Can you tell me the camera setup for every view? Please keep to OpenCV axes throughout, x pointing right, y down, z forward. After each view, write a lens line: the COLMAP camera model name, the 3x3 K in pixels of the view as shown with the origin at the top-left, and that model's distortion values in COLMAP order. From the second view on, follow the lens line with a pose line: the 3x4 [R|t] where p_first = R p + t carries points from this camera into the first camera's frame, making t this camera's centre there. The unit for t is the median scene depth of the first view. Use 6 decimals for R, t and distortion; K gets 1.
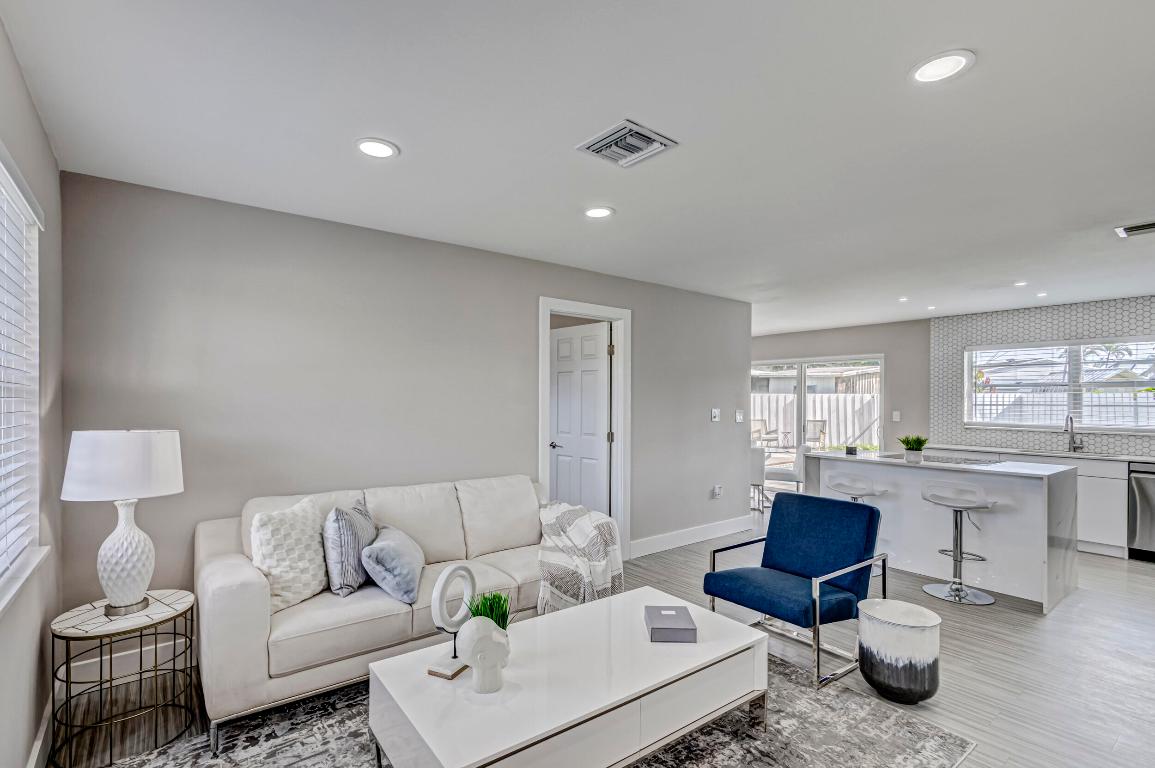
lens RADIAL K [[537.2, 0, 581.5], [0, 537.2, 389.3], [0, 0, 1]] dist [0.022212, -0.000971]
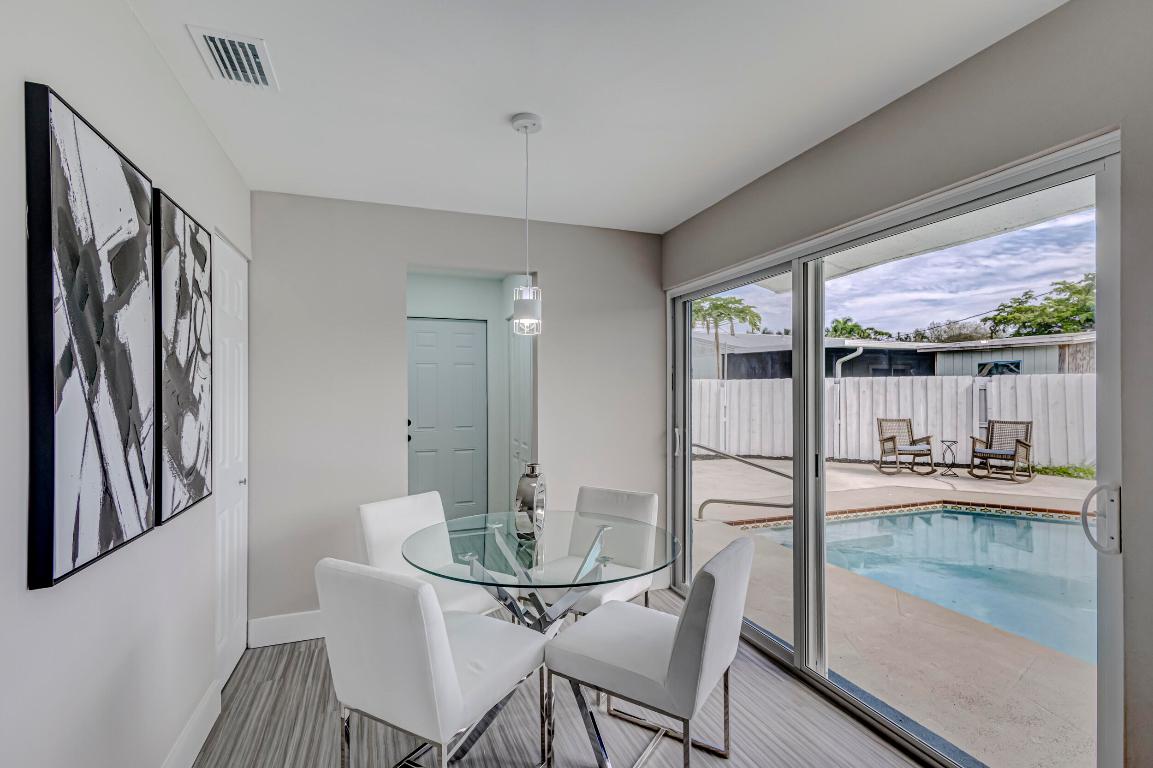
lens RADIAL K [[536.3, 0, 580.5], [0, 536.3, 389.3], [0, 0, 1]] dist [0.022212, -0.000971]
pose [[0.951914, -0.005978, -0.306308, 0.180778], [0.011522, 0.999801, 0.016294, 0.009343], [0.306149, -0.019039, 0.951793, 0.324586]]
